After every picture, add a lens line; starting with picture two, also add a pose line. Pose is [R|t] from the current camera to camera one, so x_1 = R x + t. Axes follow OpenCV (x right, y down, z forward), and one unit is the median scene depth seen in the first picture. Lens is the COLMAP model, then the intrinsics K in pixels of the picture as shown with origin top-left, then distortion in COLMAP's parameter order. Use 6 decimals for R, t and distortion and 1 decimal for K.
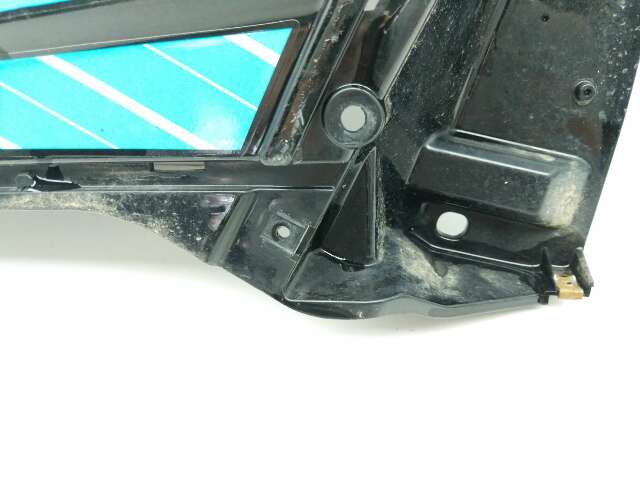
lens RADIAL K [[504.9, 0, 320.0], [0, 504.9, 240.0], [0, 0, 1]] dist [0.061002, -0.135680]
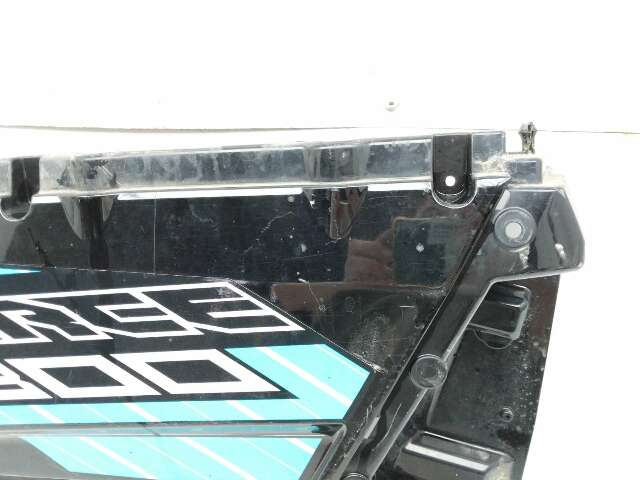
lens RADIAL K [[504.9, 0, 320.0], [0, 504.9, 240.0], [0, 0, 1]] dist [0.061002, -0.135680]
pose [[0.999852, 0.008749, -0.014838, -0.029321], [-0.011046, 0.986634, -0.162575, -0.559777], [0.013218, 0.162715, 0.986585, -0.631567]]
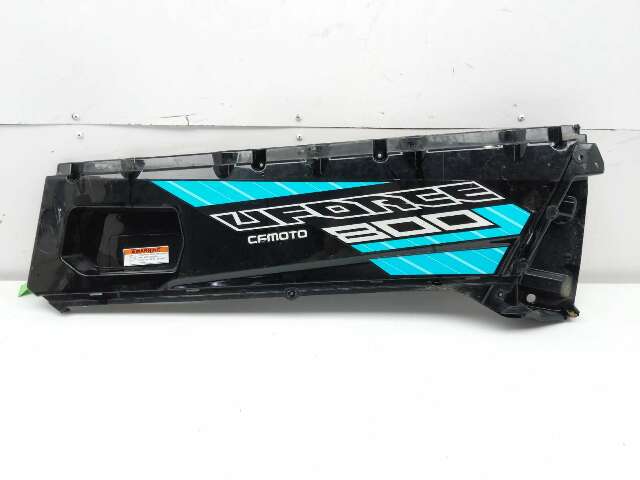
lens RADIAL K [[504.9, 0, 320.0], [0, 504.9, 240.0], [0, 0, 1]] dist [0.061002, -0.135680]
pose [[0.997494, -0.011018, 0.069887, -1.395129], [0.029445, 0.962835, -0.268480, 0.474342], [-0.064332, 0.269865, 0.960747, -2.235473]]
